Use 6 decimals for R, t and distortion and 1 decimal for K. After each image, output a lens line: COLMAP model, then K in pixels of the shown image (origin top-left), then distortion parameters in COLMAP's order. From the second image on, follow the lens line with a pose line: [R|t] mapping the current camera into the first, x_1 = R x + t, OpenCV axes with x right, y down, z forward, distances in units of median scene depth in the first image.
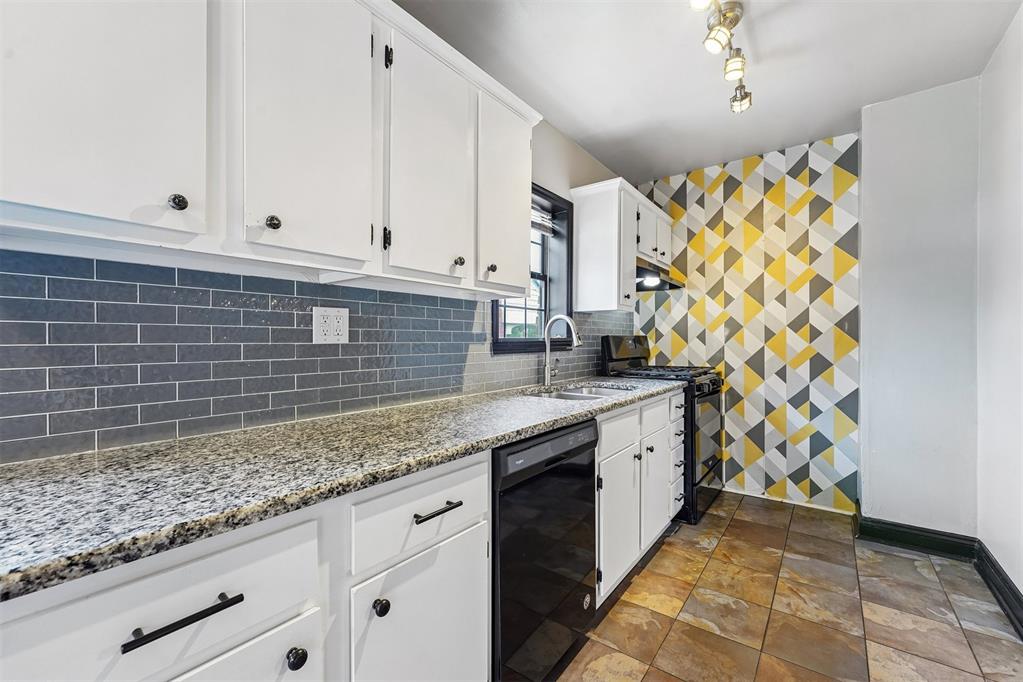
lens RADIAL K [[418.1, 0, 519.2], [0, 418.1, 341.9], [0, 0, 1]] dist [0.005888, -0.000258]
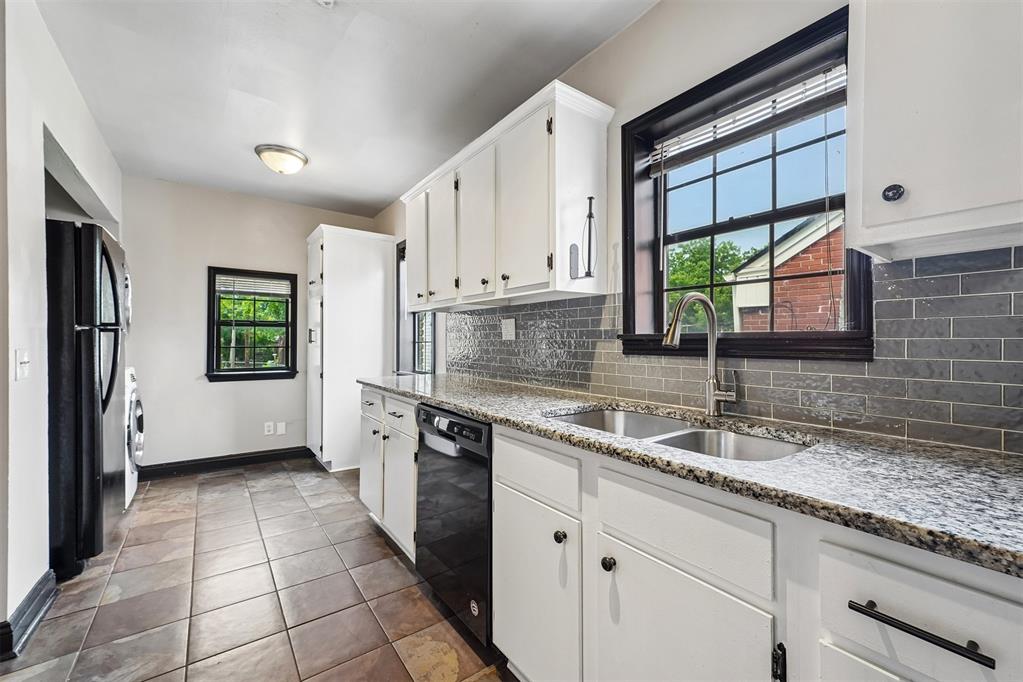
lens RADIAL K [[401.7, 0, 530.9], [0, 401.7, 339.0], [0, 0, 1]] dist [-0.002891, -0.000056]
pose [[-0.251237, 0.006367, -0.967905, 0.790796], [0.004167, 0.999976, 0.005496, -0.006228], [0.967917, -0.002652, -0.251257, 1.055348]]
